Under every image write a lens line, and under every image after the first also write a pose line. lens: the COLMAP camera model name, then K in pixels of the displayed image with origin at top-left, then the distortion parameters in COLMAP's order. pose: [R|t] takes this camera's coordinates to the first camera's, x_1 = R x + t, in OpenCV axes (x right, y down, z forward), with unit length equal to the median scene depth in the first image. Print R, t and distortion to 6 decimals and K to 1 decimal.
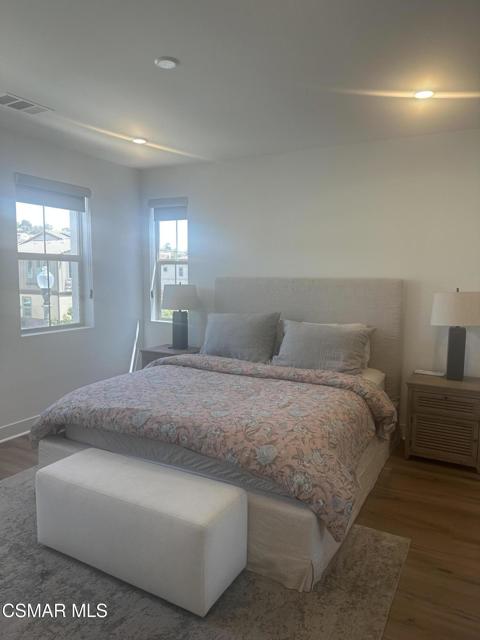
lens RADIAL K [[444.6, 0, 240.0], [0, 444.6, 320.0], [0, 0, 1]] dist [0.108386, -0.159374]
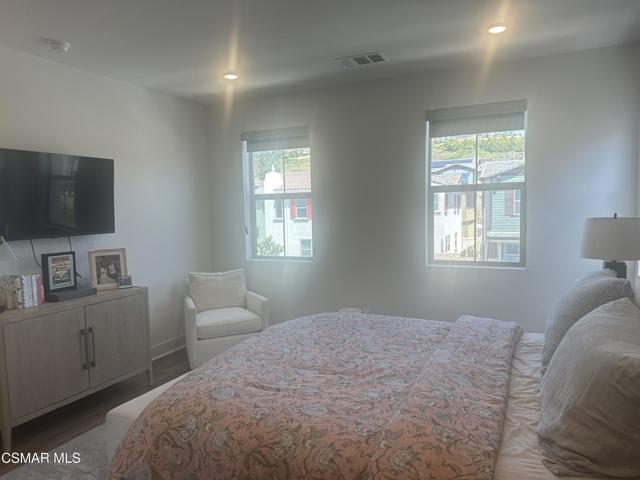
lens RADIAL K [[444.6, 0, 320.0], [0, 444.6, 240.0], [0, 0, 1]] dist [0.108386, -0.159374]
pose [[0.075358, 0.060115, -0.995343, 0.631986], [-0.082374, 0.995145, 0.053866, -0.070125], [0.993748, 0.077931, 0.079944, 0.785277]]
